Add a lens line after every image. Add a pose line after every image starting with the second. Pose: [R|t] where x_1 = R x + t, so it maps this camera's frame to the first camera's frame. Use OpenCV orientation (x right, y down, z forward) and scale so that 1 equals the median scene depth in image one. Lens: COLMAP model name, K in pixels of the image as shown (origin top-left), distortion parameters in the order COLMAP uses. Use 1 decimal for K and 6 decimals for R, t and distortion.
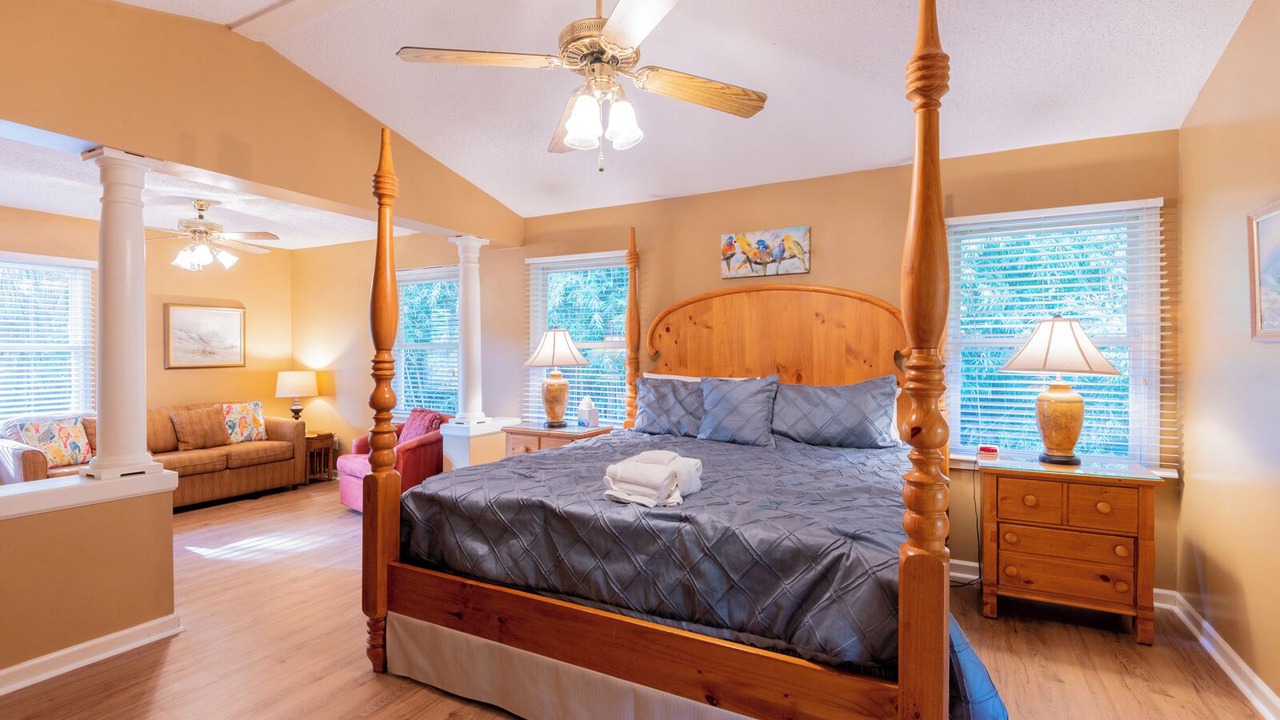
lens RADIAL K [[588.0, 0, 643.6], [0, 588.0, 356.9], [0, 0, 1]] dist [-0.001250, -0.000330]
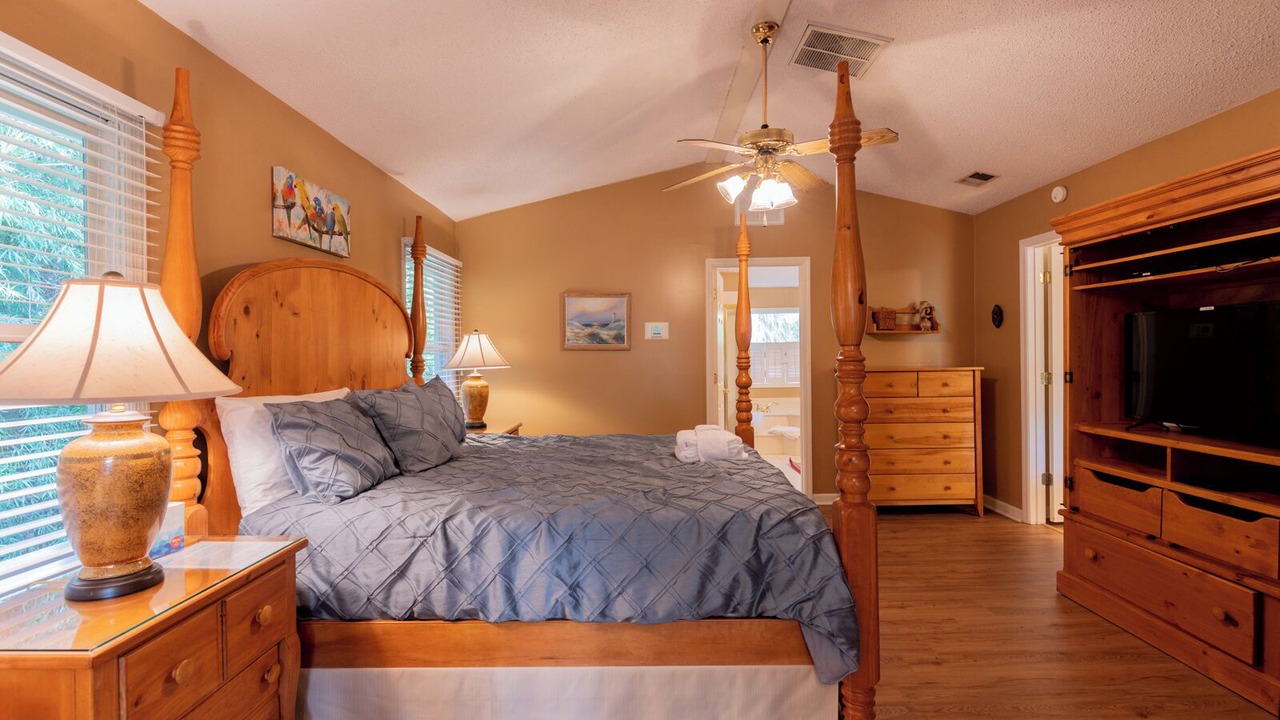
lens RADIAL K [[588.0, 0, 639.2], [0, 588.0, 358.3], [0, 0, 1]] dist [-0.001250, -0.000330]
pose [[-0.450477, -0.000728, 0.892788, -0.604162], [0.015948, 0.999834, 0.008862, -0.003481], [-0.892645, 0.018230, -0.450391, 0.957162]]
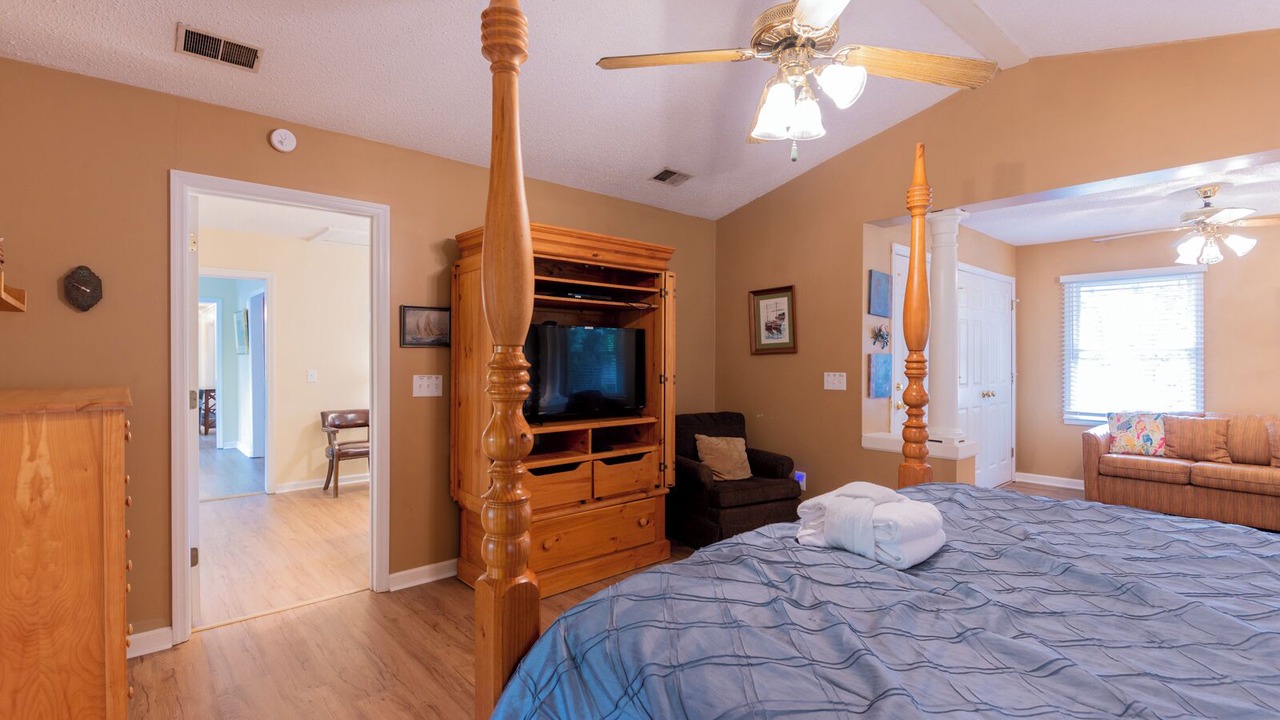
lens RADIAL K [[588.0, 0, 635.0], [0, 588.0, 355.5], [0, 0, 1]] dist [-0.001250, -0.000330]
pose [[-0.366483, -0.001013, -0.930424, 0.446494], [-0.005547, 0.999984, 0.001096, -0.000552], [0.930408, 0.005562, -0.366483, 0.546275]]
